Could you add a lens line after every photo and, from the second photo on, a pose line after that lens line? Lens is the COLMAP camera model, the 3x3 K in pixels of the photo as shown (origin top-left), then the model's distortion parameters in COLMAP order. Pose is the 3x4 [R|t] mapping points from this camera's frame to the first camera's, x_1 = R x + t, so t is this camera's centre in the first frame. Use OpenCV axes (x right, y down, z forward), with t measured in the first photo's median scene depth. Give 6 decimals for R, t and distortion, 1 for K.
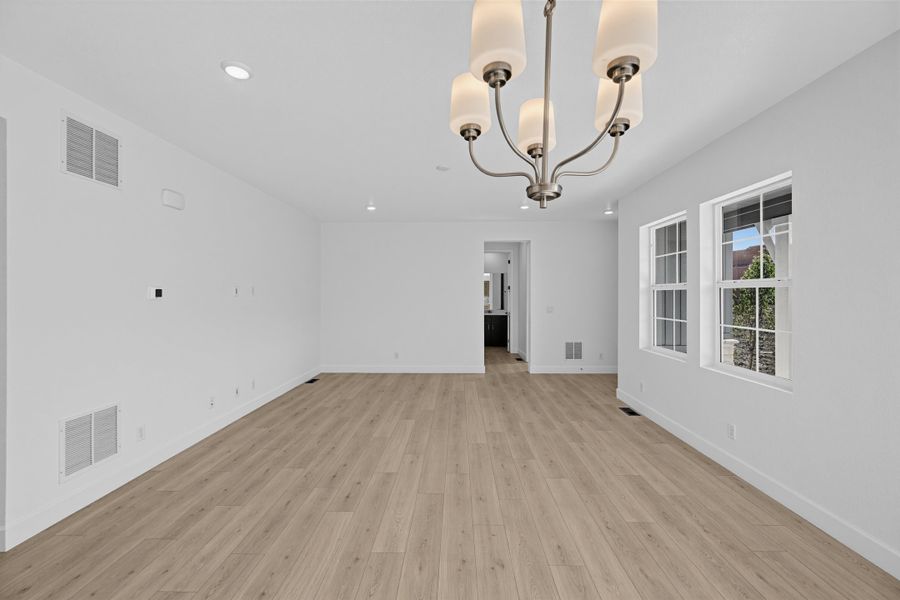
lens RADIAL K [[355.7, 0, 444.8], [0, 355.7, 295.1], [0, 0, 1]] dist [0.001452, -0.000444]
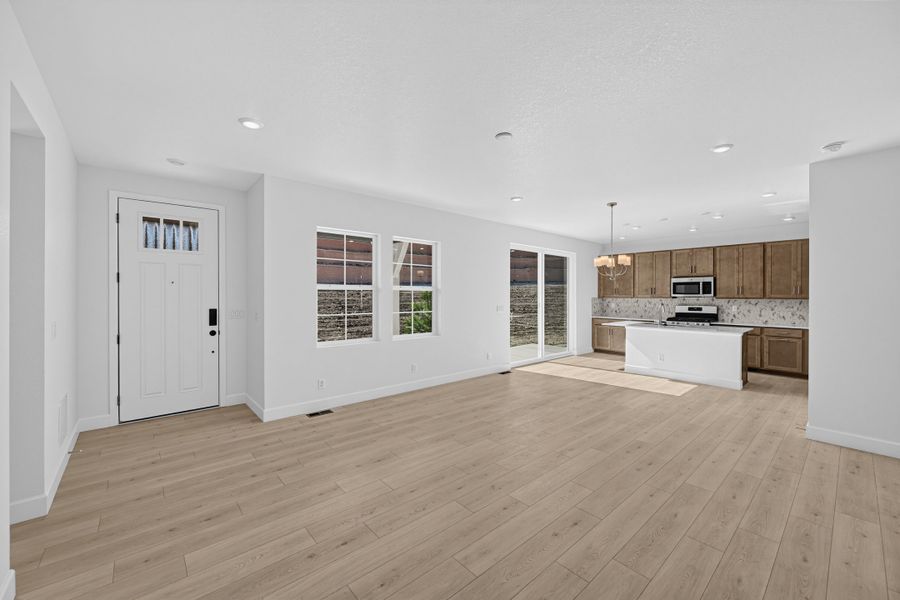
lens RADIAL K [[355.7, 0, 453.4], [0, 355.7, 295.8], [0, 0, 1]] dist [0.001452, -0.000444]
pose [[-0.692929, -0.006058, 0.720980, -0.576843], [-0.004358, 0.999982, 0.004213, -0.000631], [-0.720993, -0.000223, -0.692943, 1.868861]]
